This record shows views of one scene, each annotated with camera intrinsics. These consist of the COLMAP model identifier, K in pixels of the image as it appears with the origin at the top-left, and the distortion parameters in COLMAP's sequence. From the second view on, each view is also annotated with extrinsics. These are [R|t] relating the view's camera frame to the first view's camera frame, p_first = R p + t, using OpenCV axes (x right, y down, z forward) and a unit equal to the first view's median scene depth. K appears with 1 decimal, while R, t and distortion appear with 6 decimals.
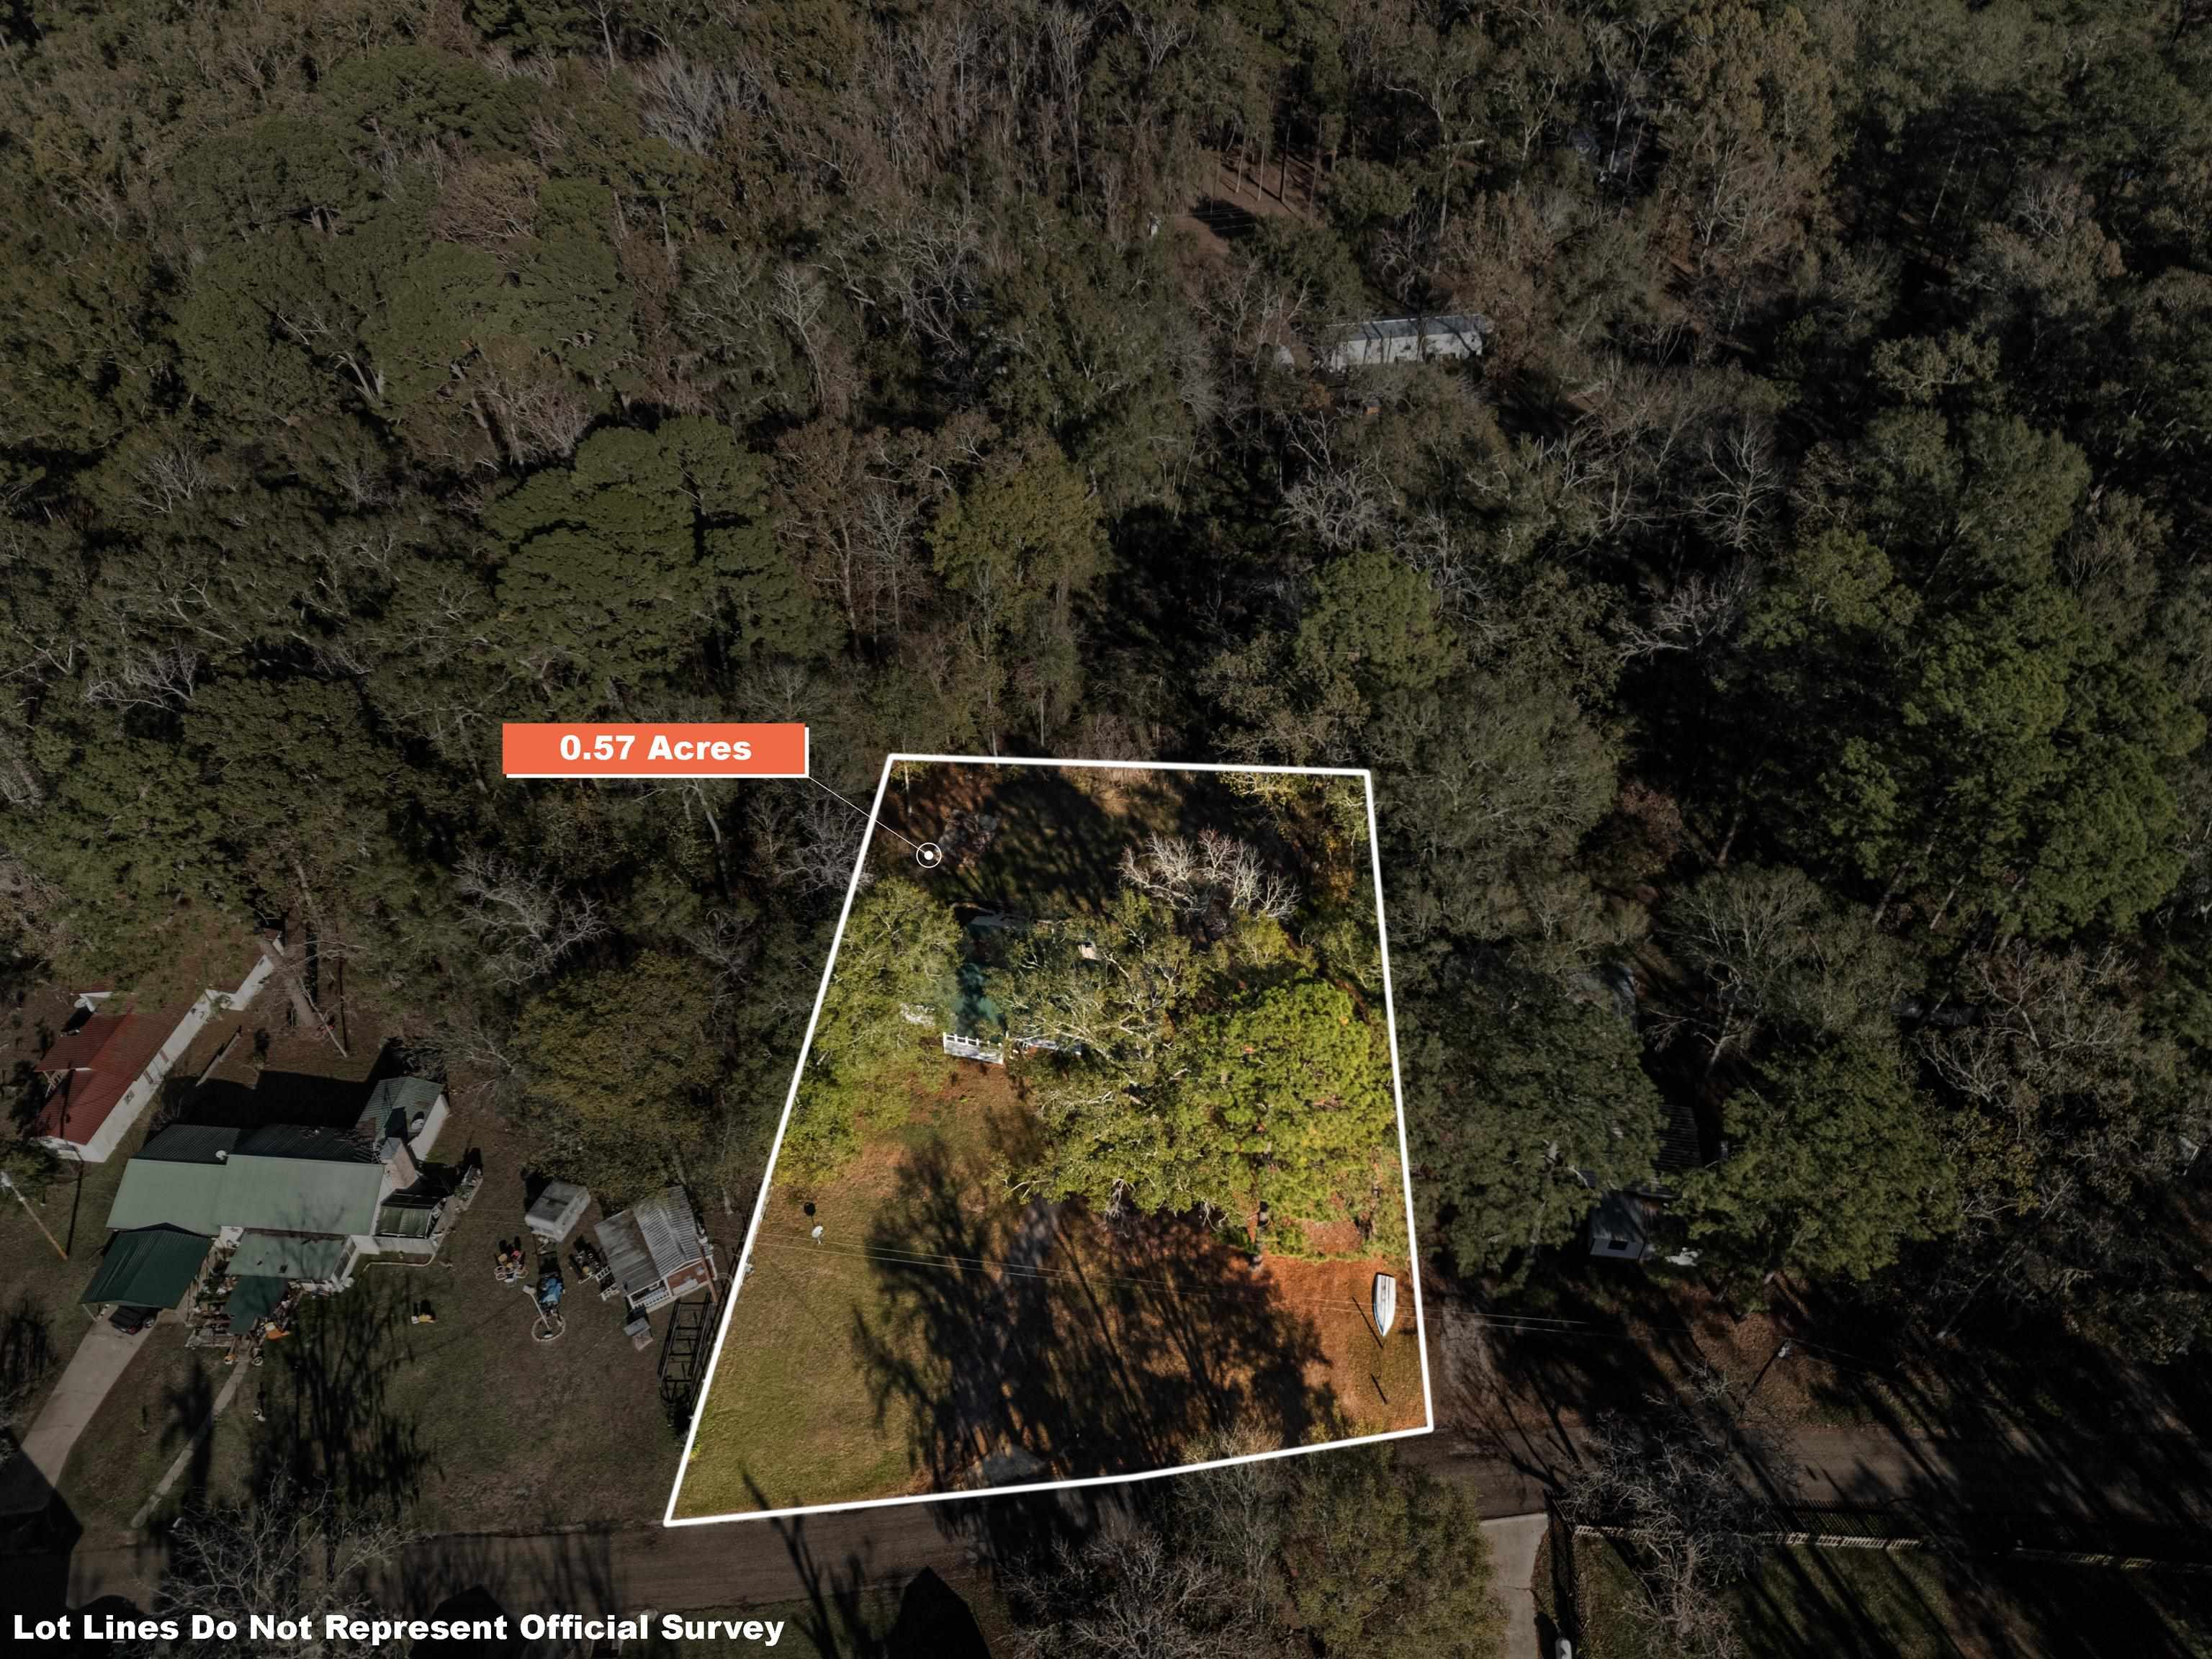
lens RADIAL K [[1567.5, 0, 1108.5], [0, 1567.5, 824.3], [0, 0, 1]] dist [0.052618, -0.007606]
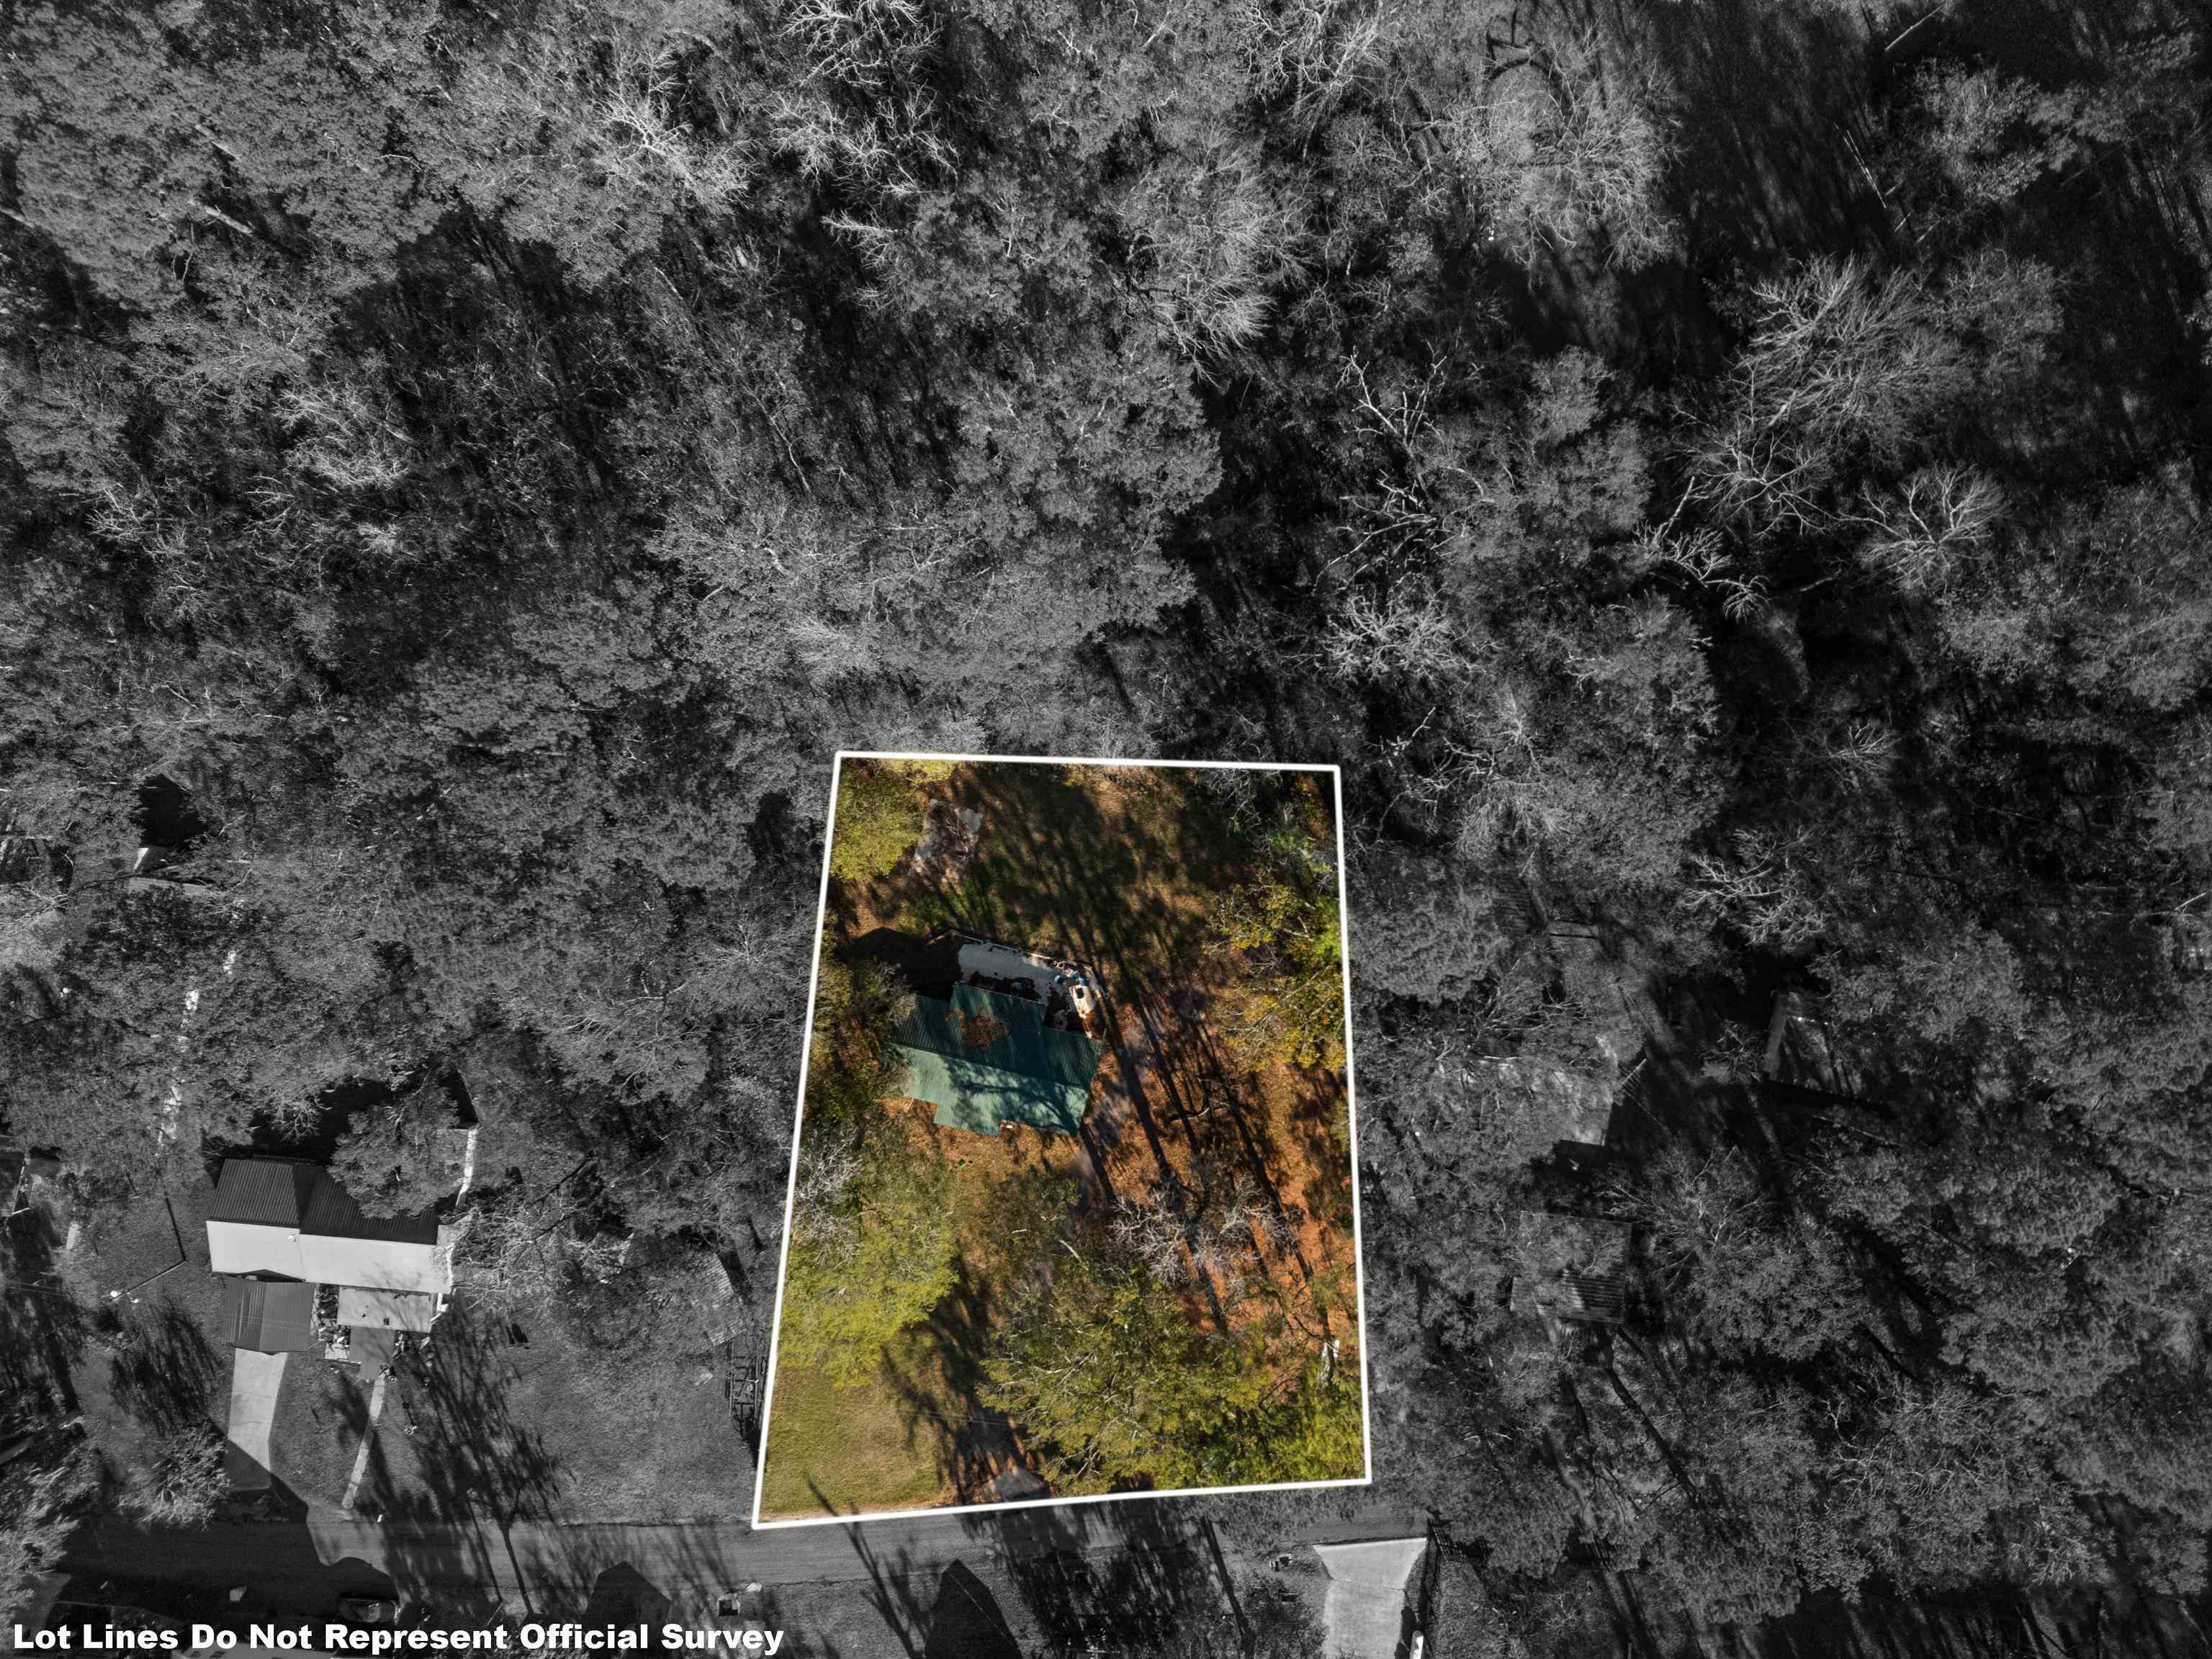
lens RADIAL K [[1567.5, 0, 1100.8], [0, 1567.5, 830.8], [0, 0, 1]] dist [0.052618, -0.007606]
pose [[0.999857, 0.011966, 0.011948, -0.015571], [-0.016908, 0.697955, 0.715942, -0.861796], [0.000228, -0.716042, 0.698057, 0.474649]]
